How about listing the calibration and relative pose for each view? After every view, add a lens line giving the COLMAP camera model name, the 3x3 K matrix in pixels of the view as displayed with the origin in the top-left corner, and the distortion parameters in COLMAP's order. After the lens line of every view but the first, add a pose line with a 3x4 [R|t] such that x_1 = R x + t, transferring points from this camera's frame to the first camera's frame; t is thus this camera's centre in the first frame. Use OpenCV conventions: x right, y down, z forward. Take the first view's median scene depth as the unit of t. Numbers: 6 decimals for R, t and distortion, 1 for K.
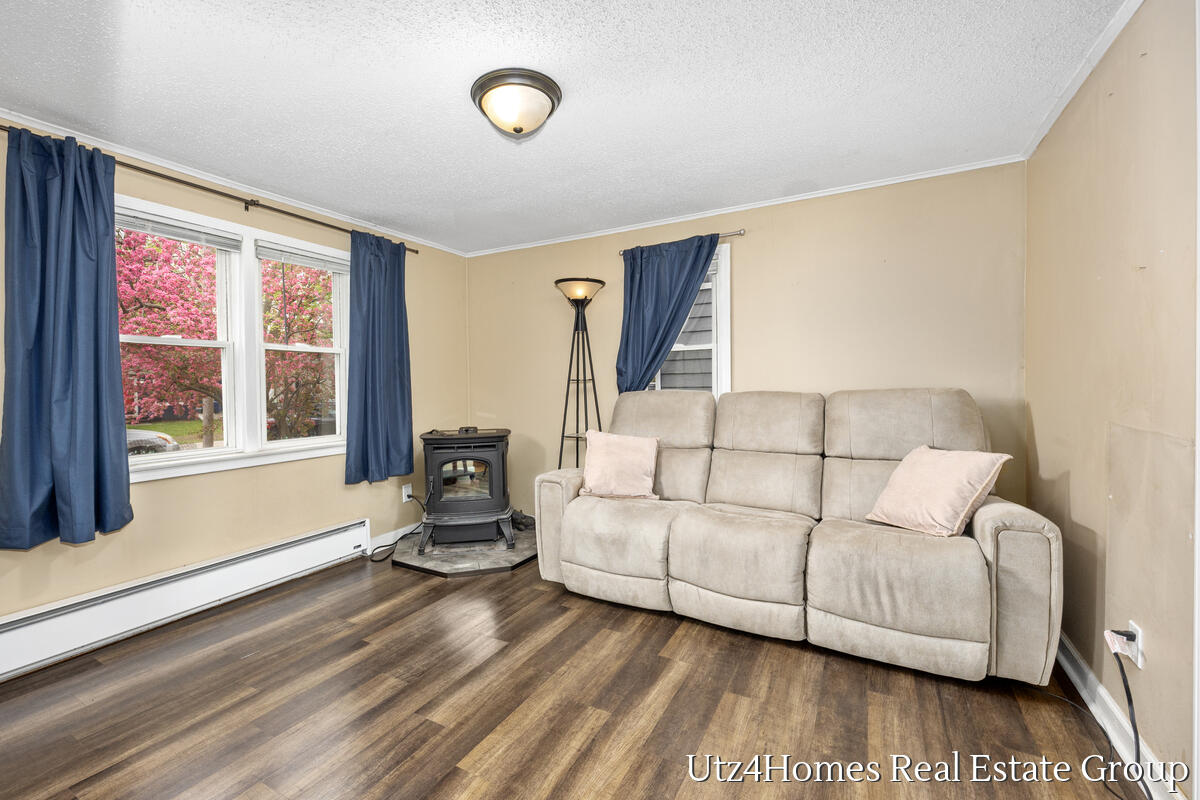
lens RADIAL K [[493.7, 0, 591.6], [0, 493.7, 400.4], [0, 0, 1]] dist [-0.001796, -0.000095]
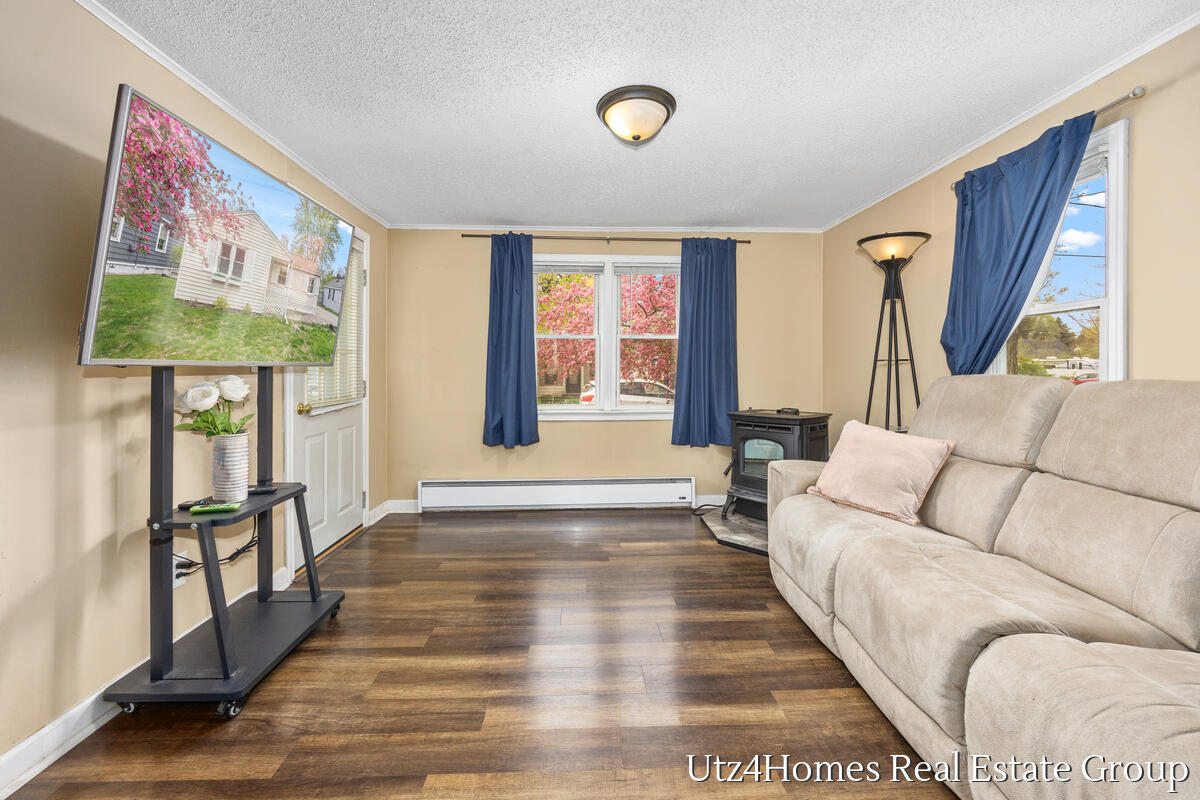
lens RADIAL K [[472.9, 0, 595.7], [0, 472.9, 378.4], [0, 0, 1]] dist [-0.001441, -0.000043]
pose [[0.529398, 0.029606, -0.847857, 0.479391], [-0.033961, 0.999329, 0.013690, -0.007252], [0.847694, 0.021546, 0.530048, 0.240280]]
